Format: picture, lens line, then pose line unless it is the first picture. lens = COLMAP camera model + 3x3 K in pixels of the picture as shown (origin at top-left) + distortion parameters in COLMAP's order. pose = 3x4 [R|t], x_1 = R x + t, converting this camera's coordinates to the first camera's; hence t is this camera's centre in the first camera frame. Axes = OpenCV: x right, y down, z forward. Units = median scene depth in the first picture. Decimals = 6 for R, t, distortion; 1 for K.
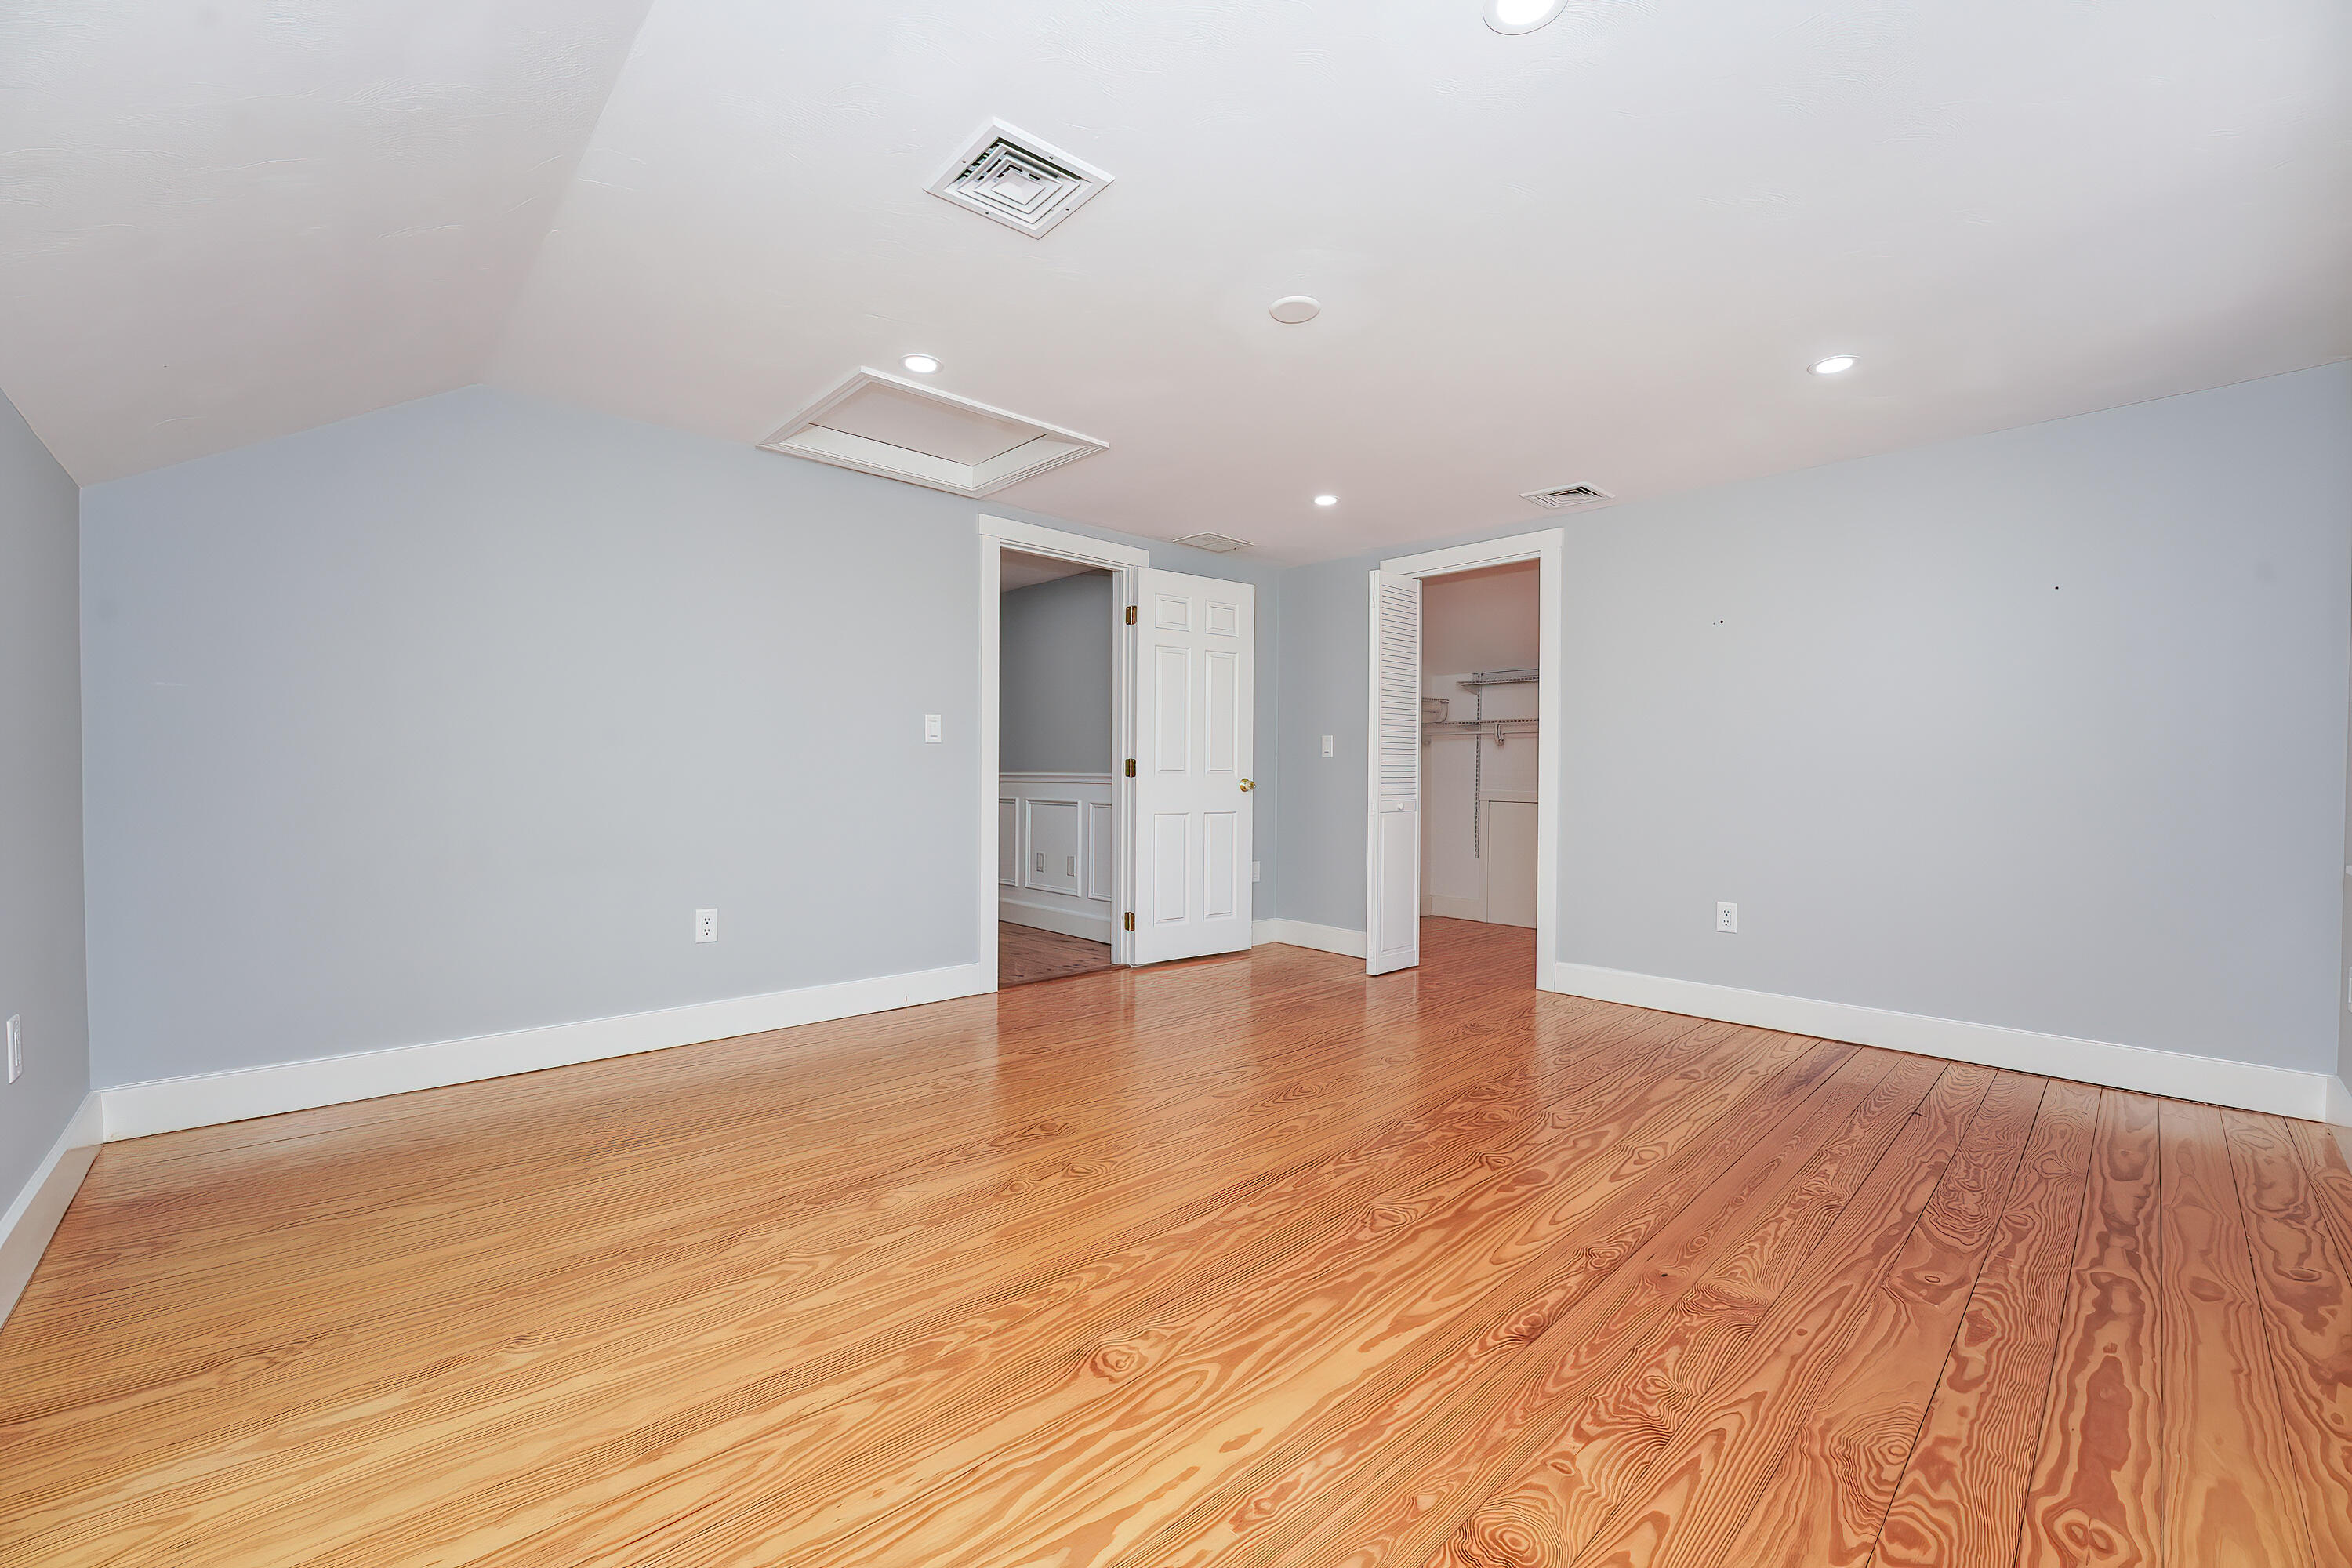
lens RADIAL K [[958.7, 0, 1179.1], [0, 958.7, 782.8], [0, 0, 1]] dist [-0.022710, 0.000672]
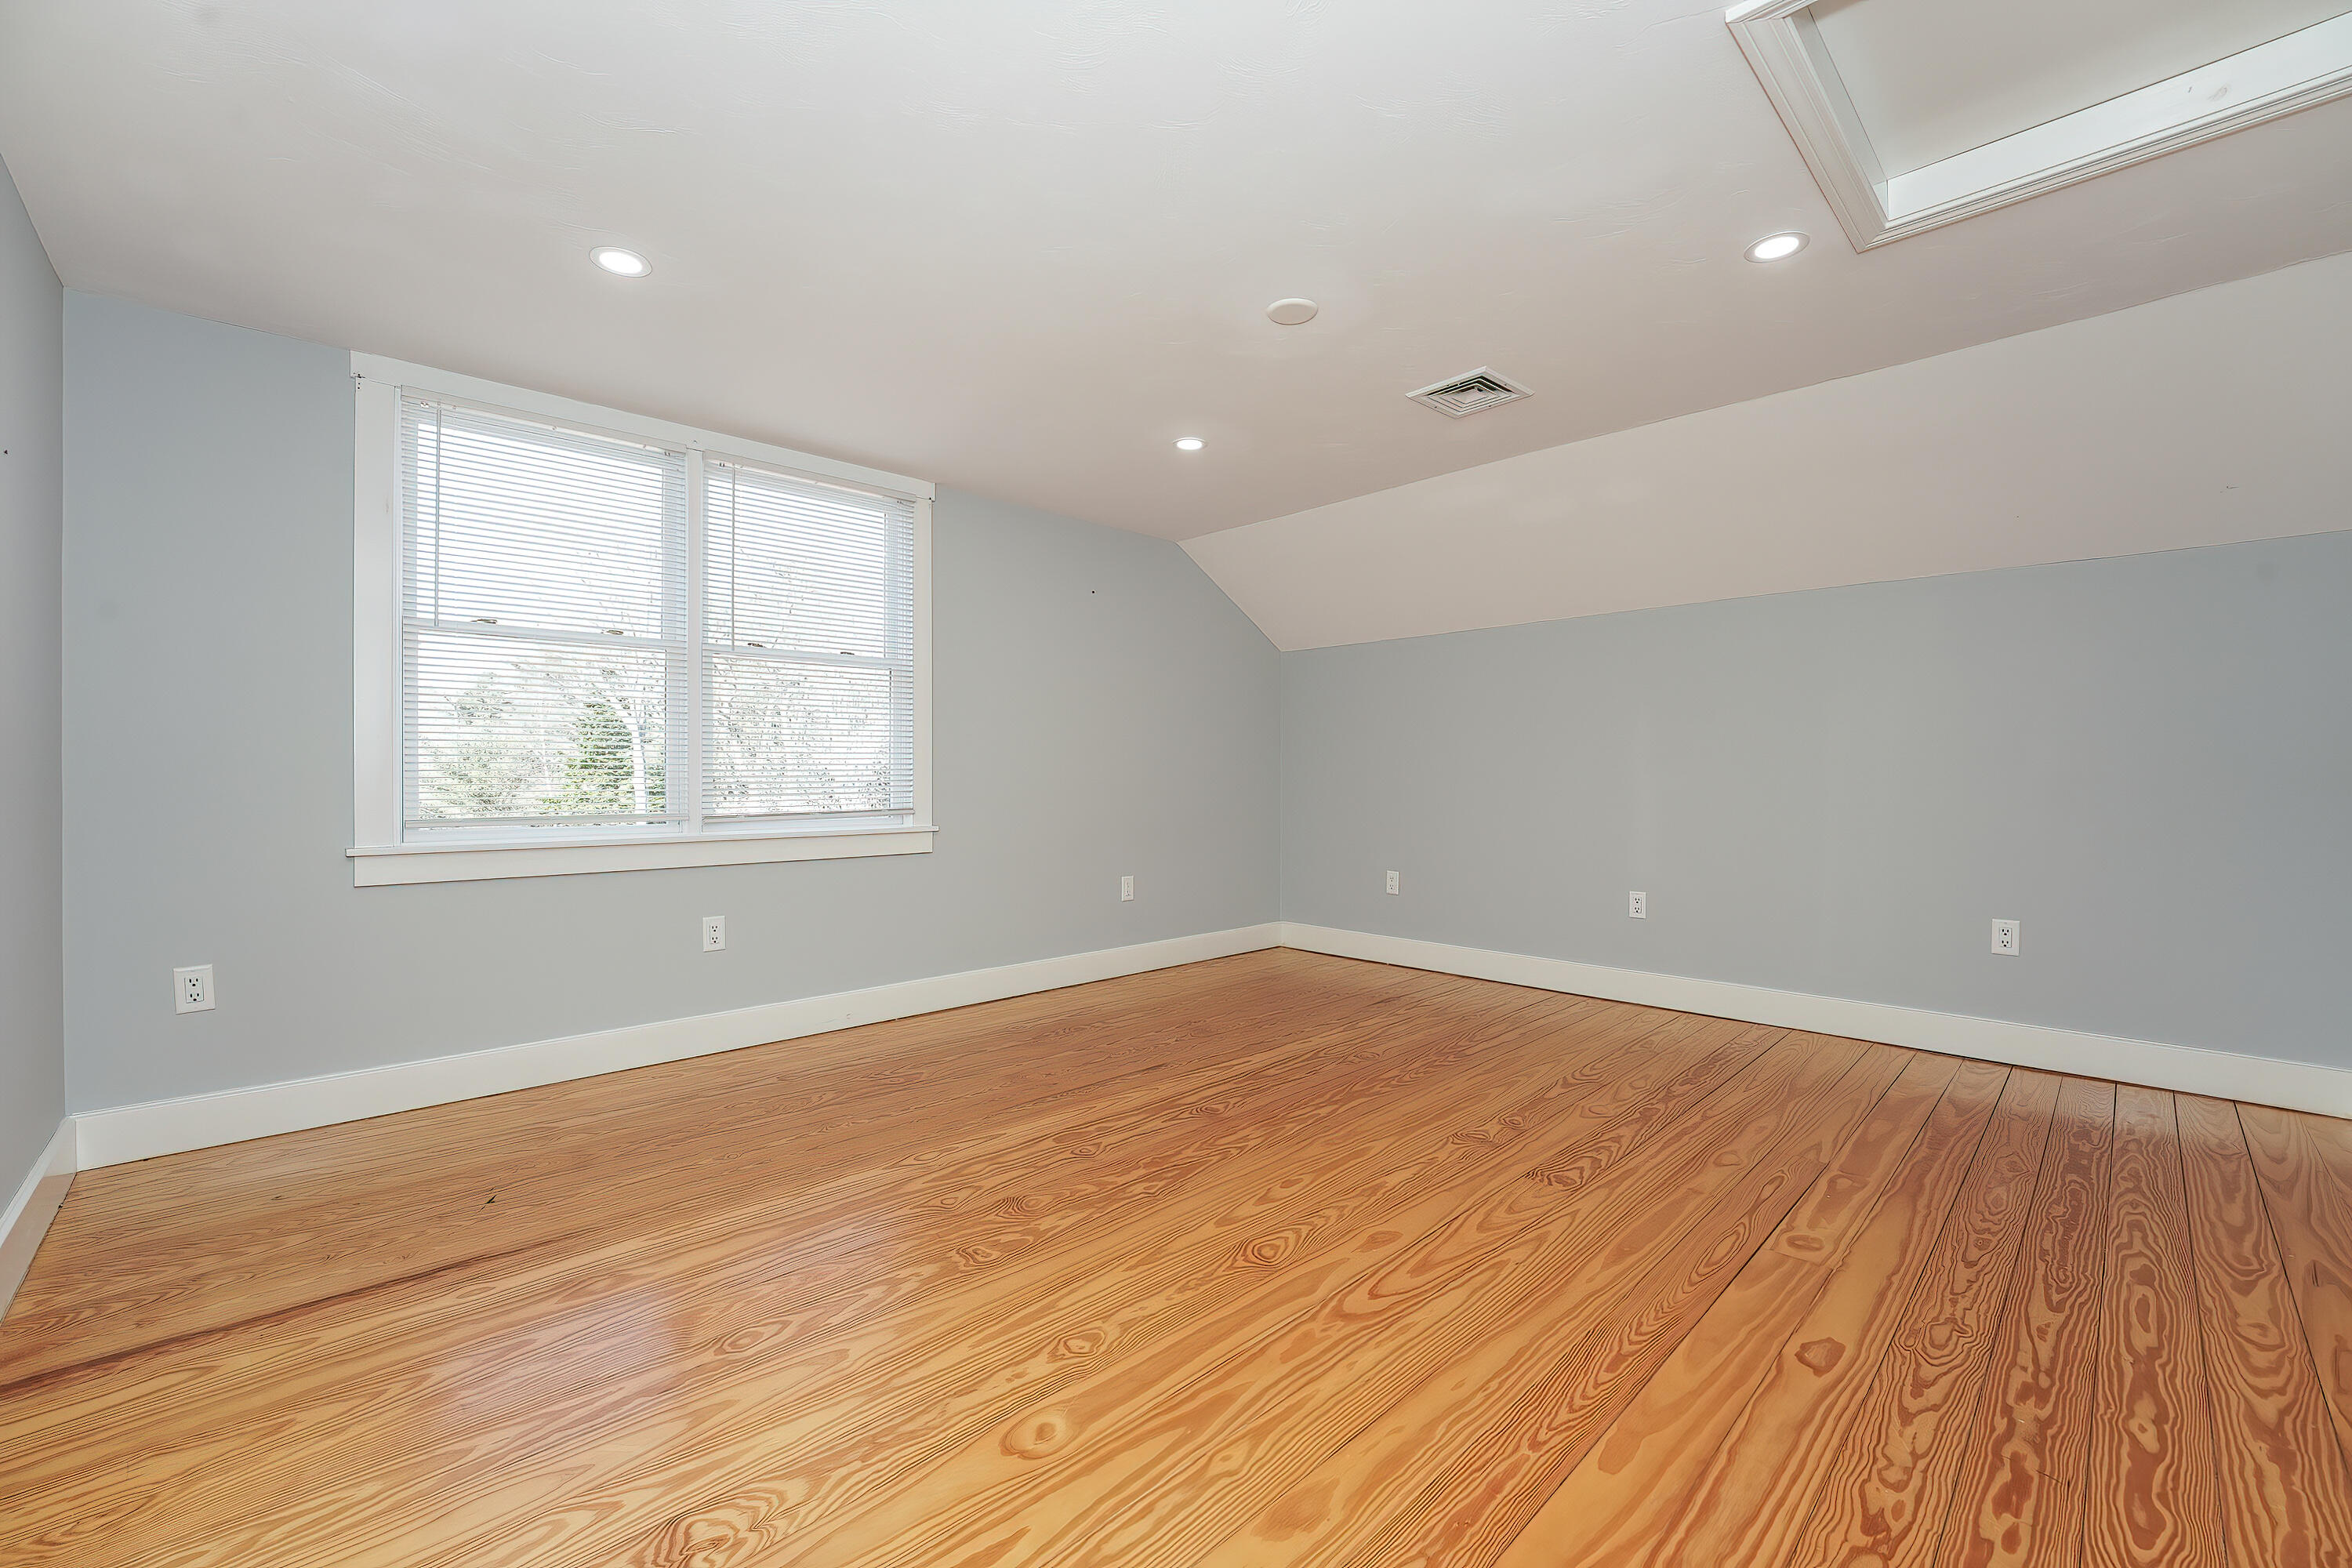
lens RADIAL K [[949.8, 0, 1173.1], [0, 949.8, 782.8], [0, 0, 1]] dist [-0.032435, 0.007124]
pose [[-0.999952, -0.007386, -0.006490, 0.314375], [-0.007474, 0.999880, 0.013571, -0.018488], [0.006389, 0.013618, -0.999887, 2.526723]]
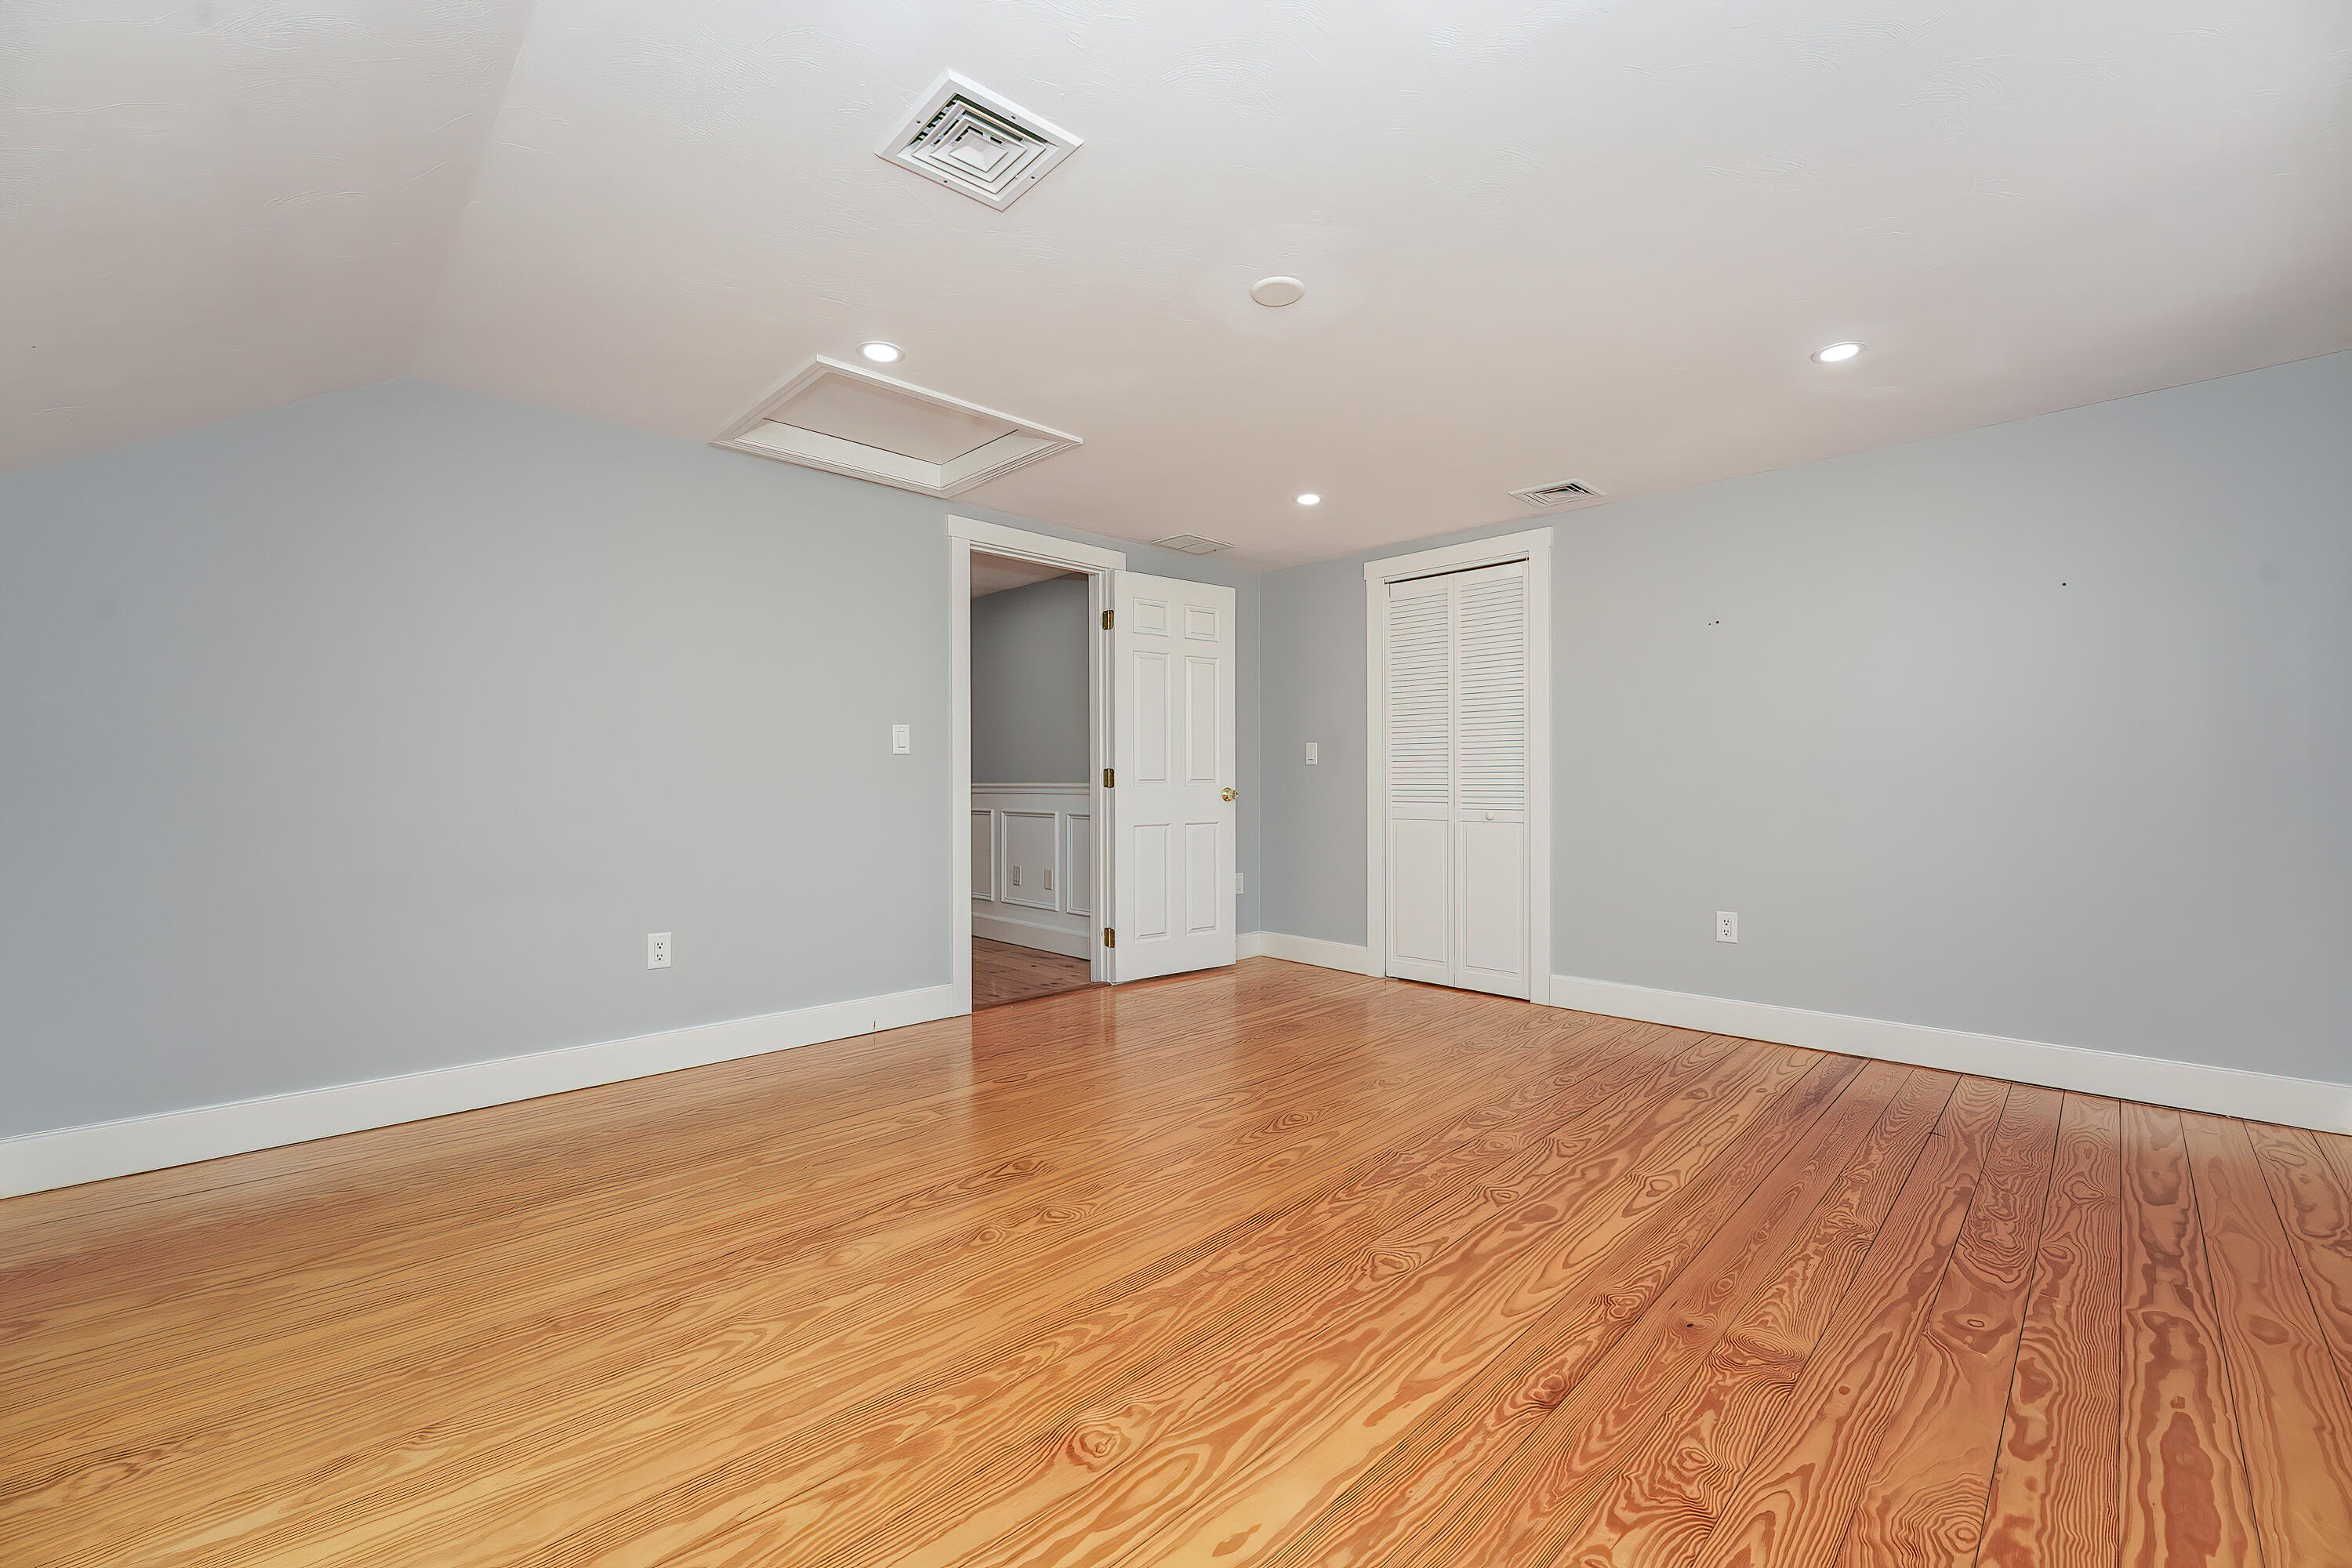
lens RADIAL K [[958.7, 0, 1179.1], [0, 958.7, 782.8], [0, 0, 1]] dist [-0.022710, 0.000672]
pose [[0.999742, -0.009659, 0.020573, 0.000171], [0.009817, 0.999923, -0.007608, -0.006655], [-0.020498, 0.007808, 0.999759, 0.081903]]
